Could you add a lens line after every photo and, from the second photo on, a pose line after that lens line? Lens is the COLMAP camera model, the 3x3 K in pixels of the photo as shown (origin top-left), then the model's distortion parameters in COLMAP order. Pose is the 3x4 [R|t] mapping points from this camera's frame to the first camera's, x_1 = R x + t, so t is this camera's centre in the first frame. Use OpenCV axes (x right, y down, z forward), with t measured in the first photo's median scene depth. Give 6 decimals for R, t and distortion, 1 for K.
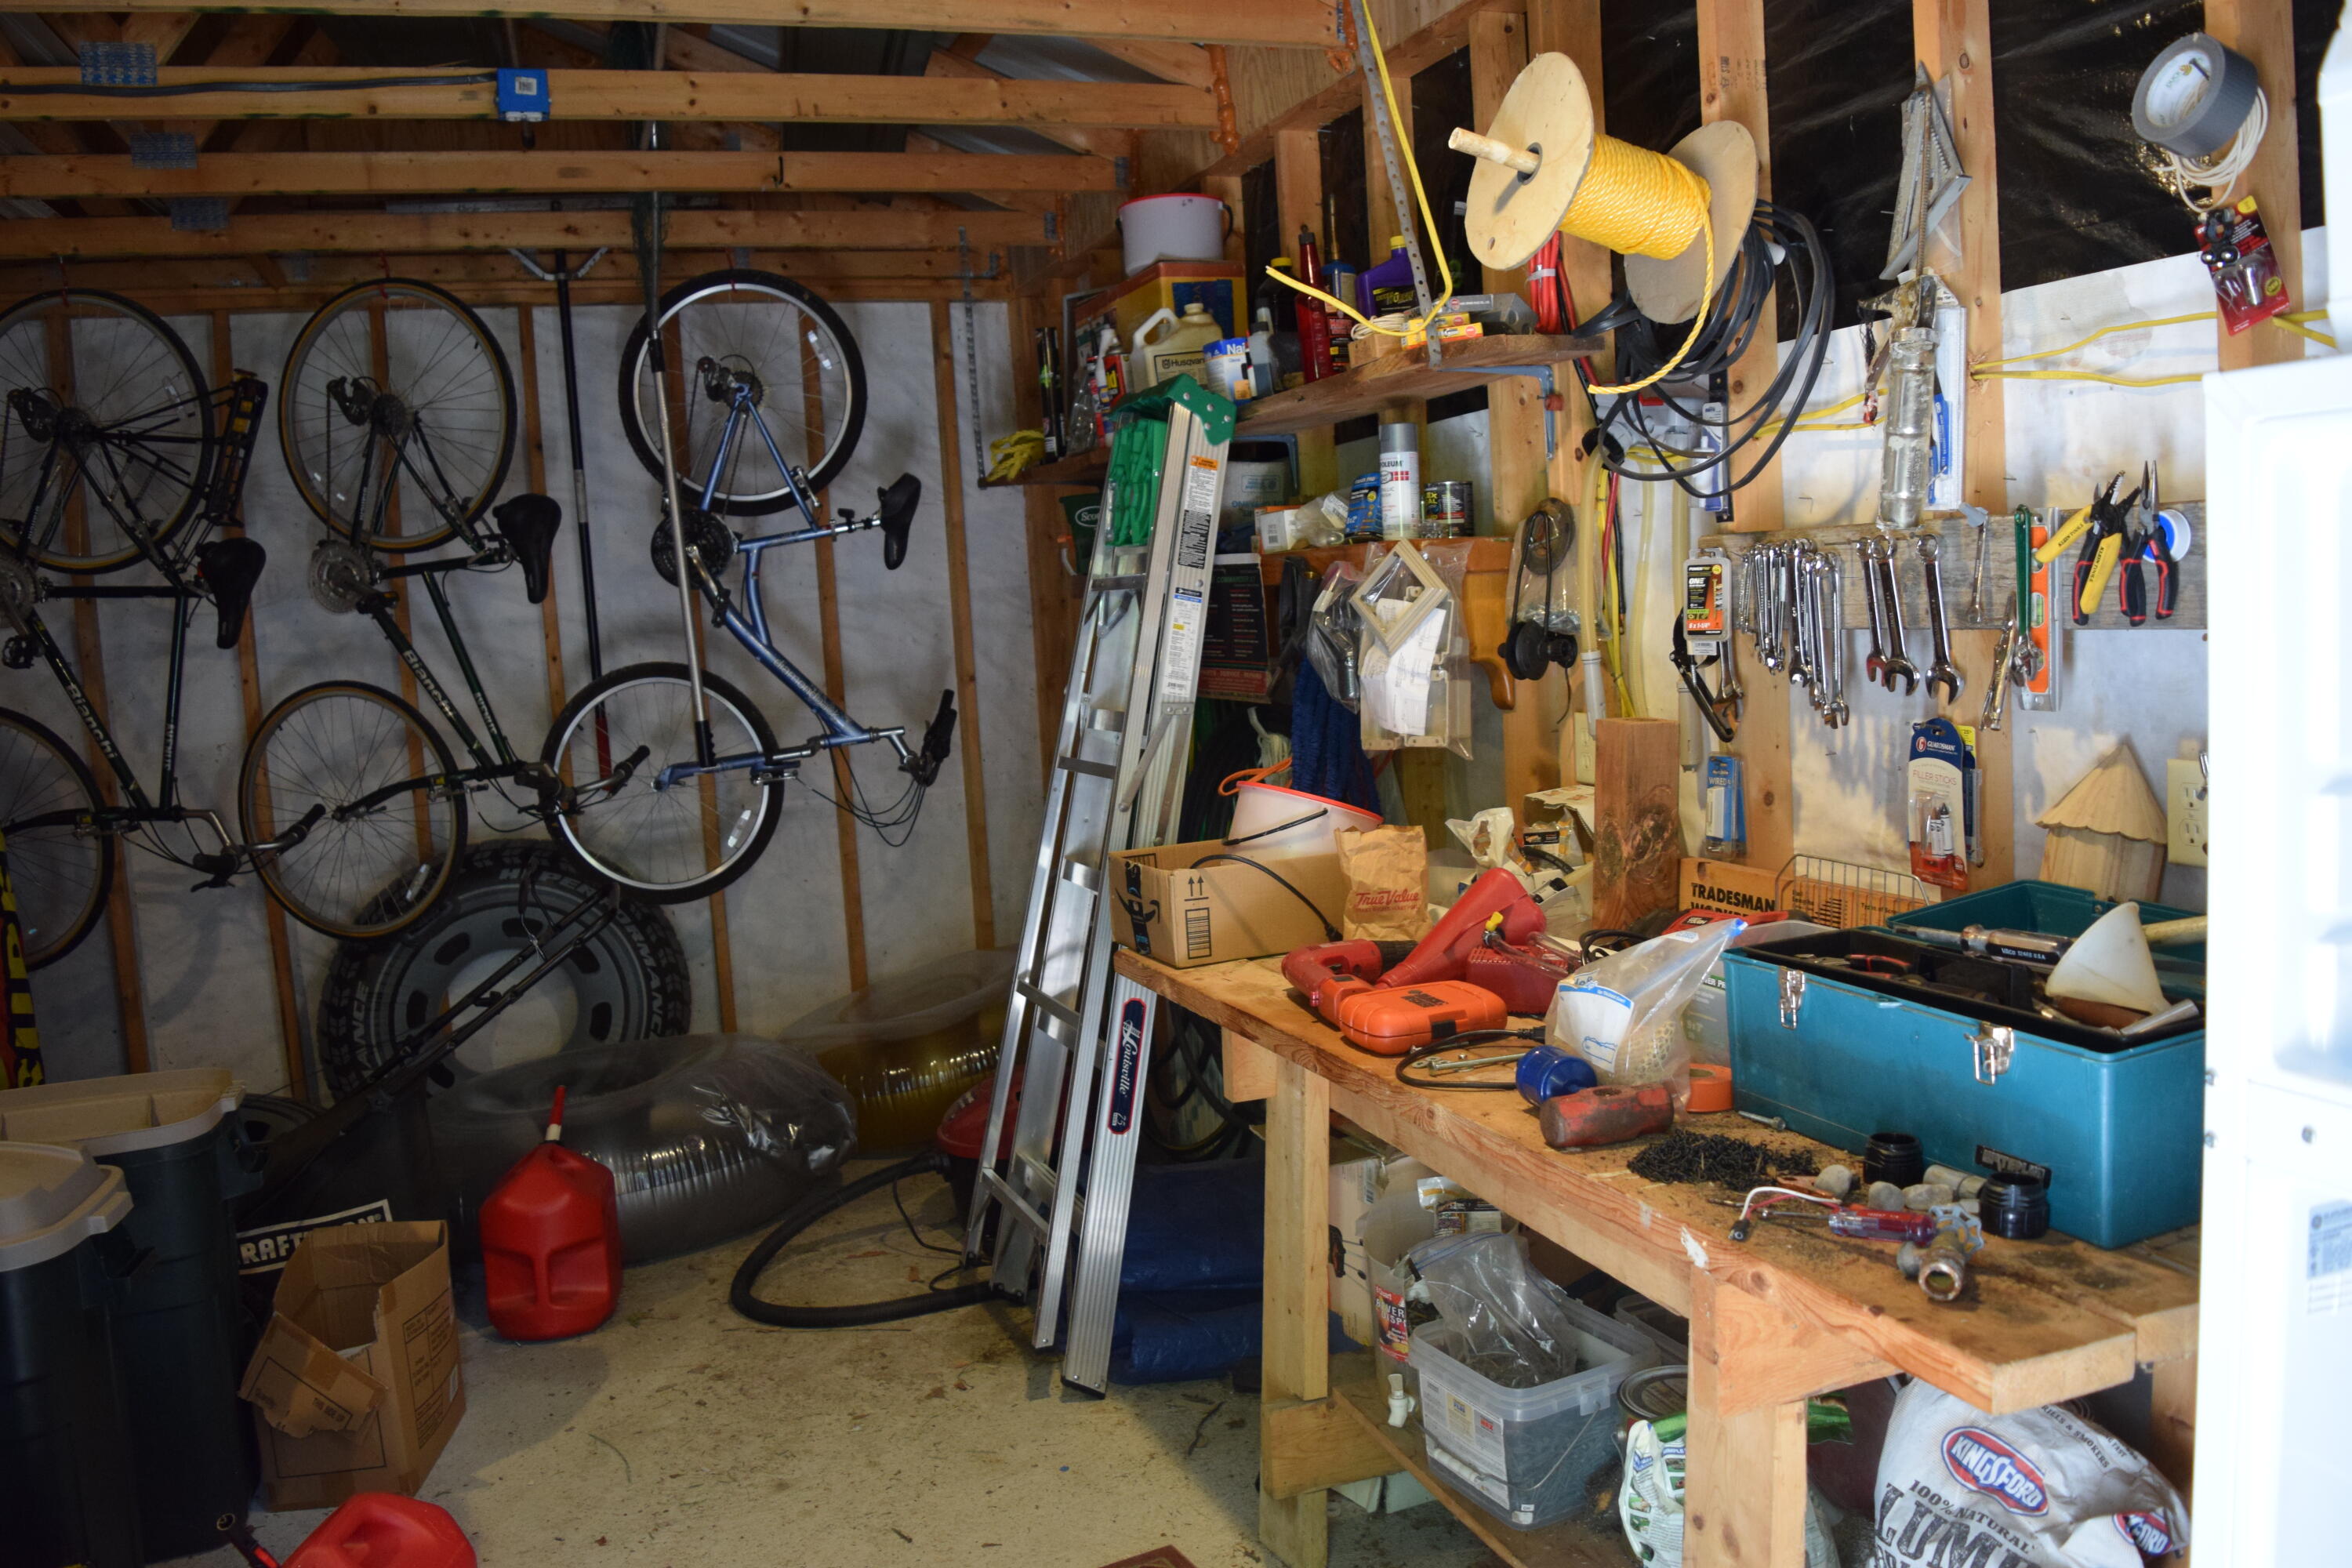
lens RADIAL K [[1810.9, 0, 1176.0], [0, 1810.9, 784.0], [0, 0, 1]] dist [-0.092024, 0.008722]
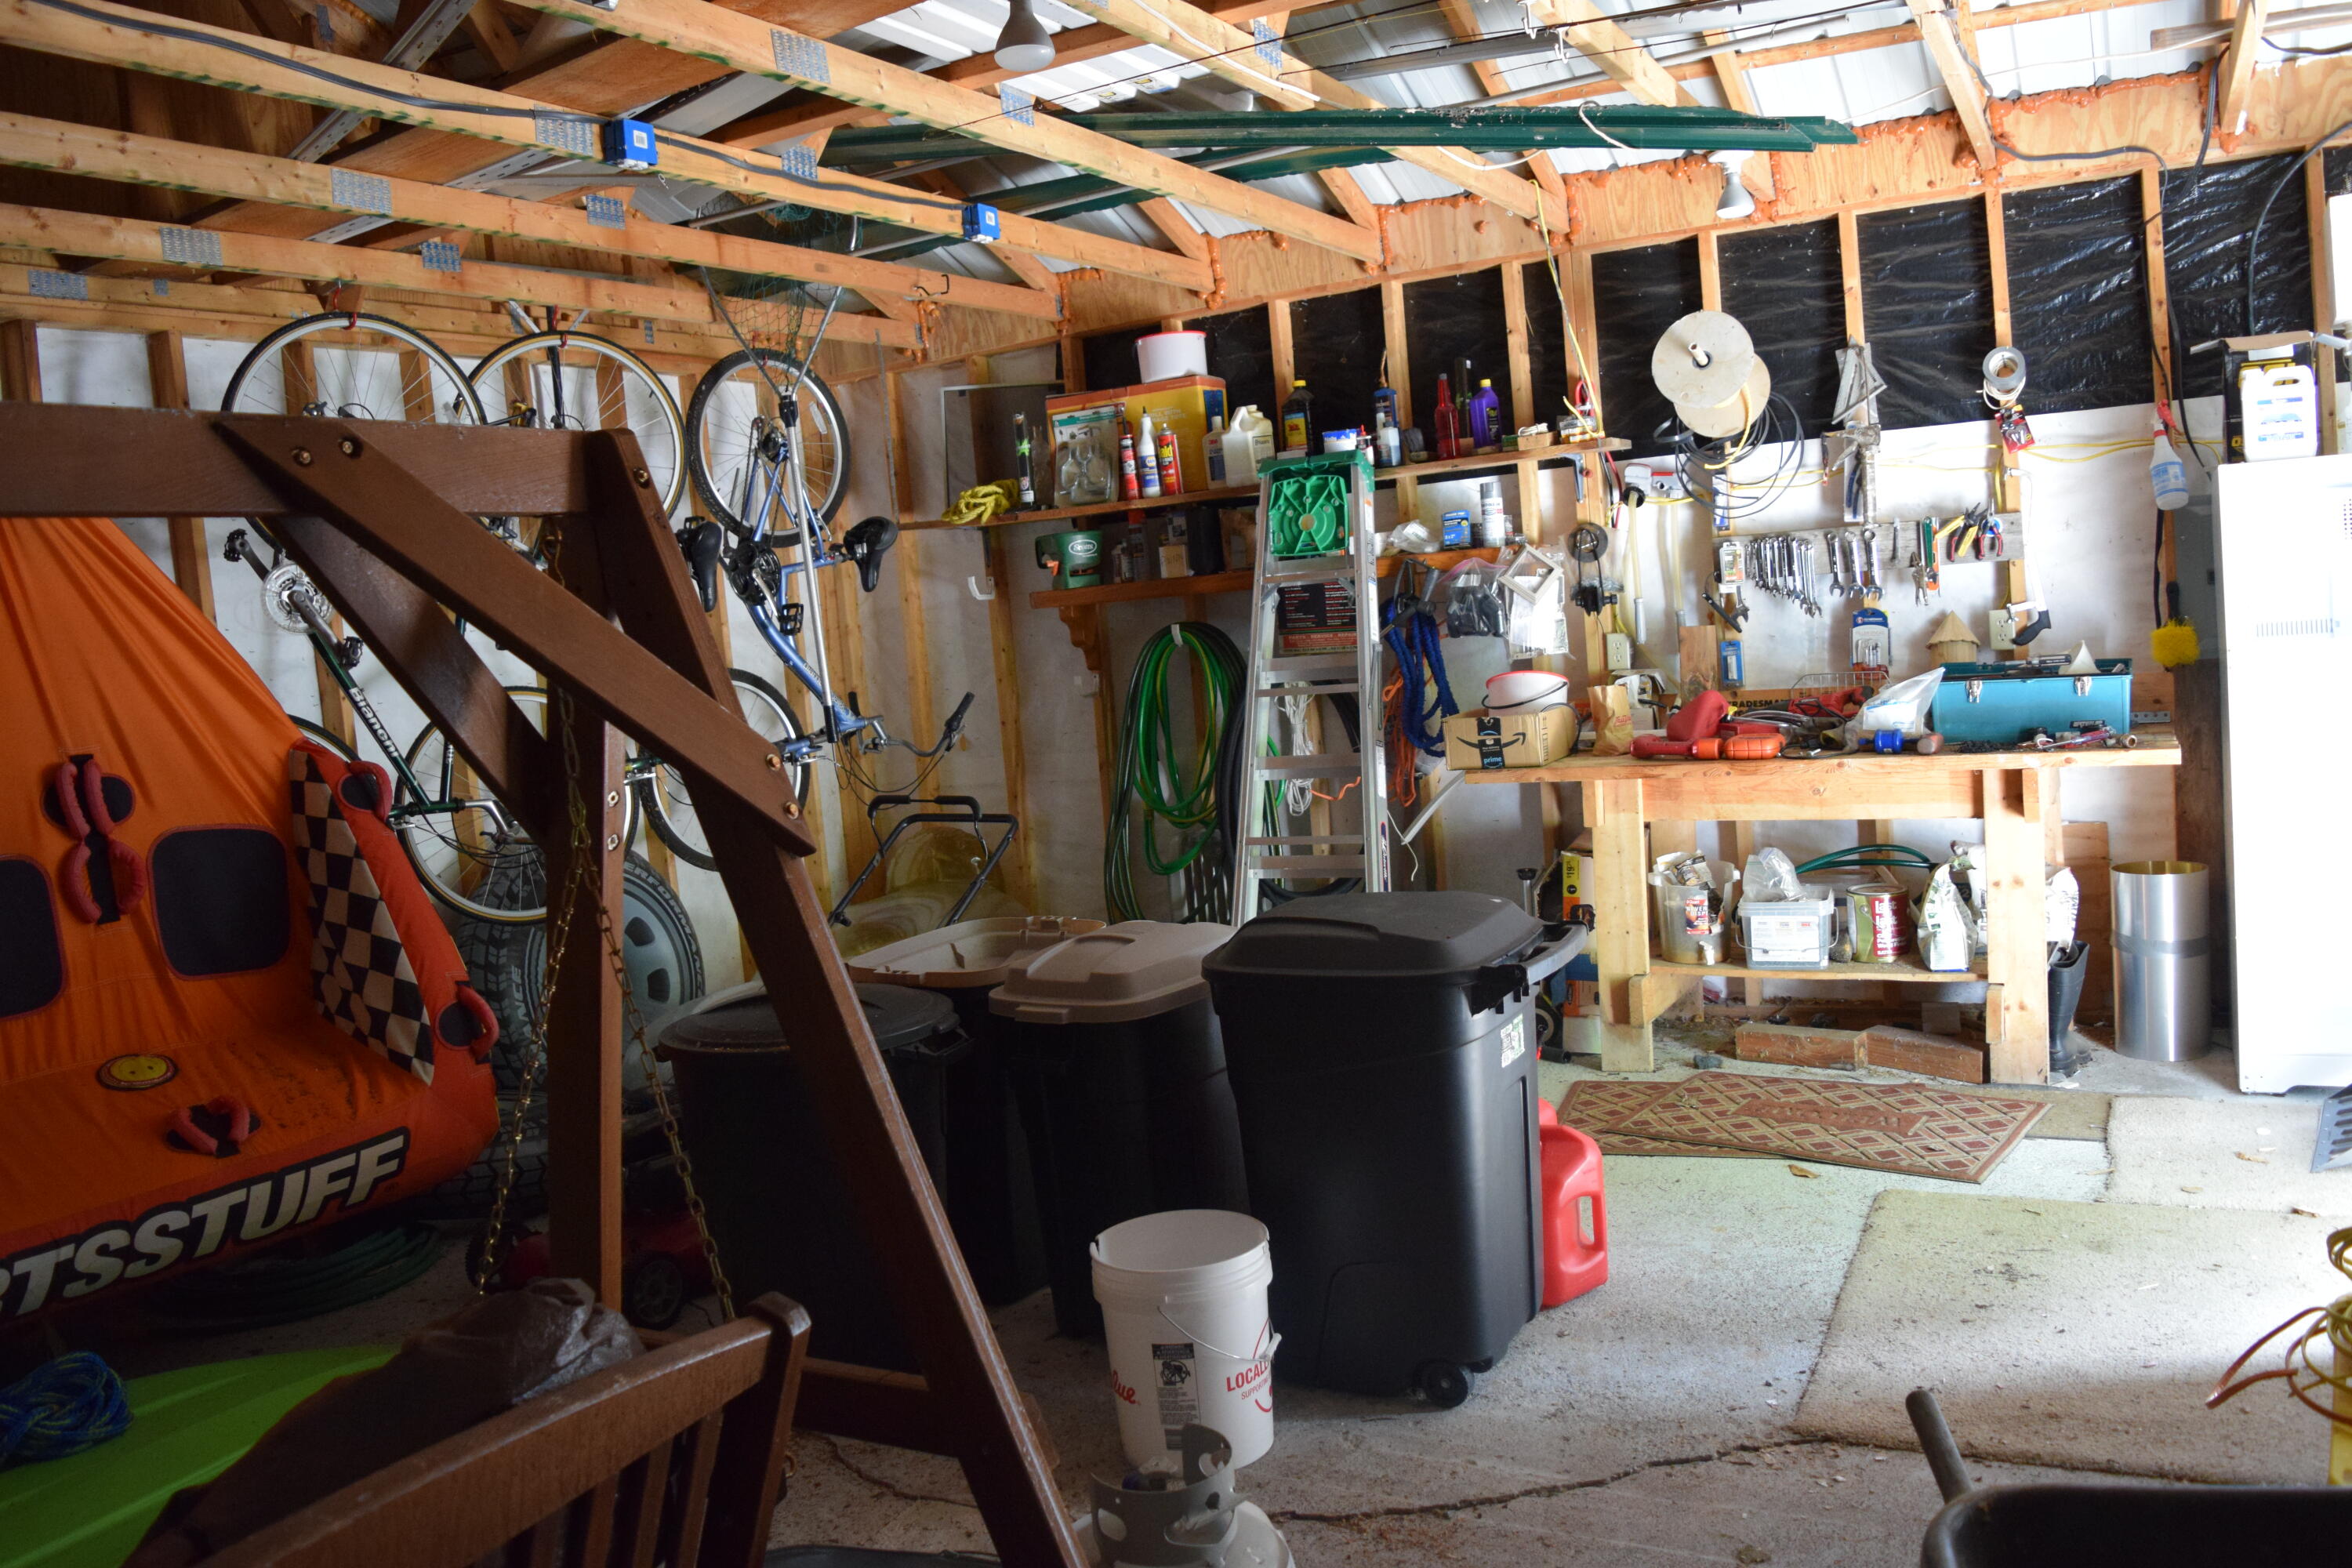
lens RADIAL K [[1810.9, 0, 1176.0], [0, 1810.9, 784.0], [0, 0, 1]] dist [-0.092024, 0.008722]
pose [[0.761060, -0.075903, 0.644225, -1.820374], [0.108918, 0.993984, -0.011559, 0.122253], [-0.639472, 0.078964, 0.764749, -0.213494]]
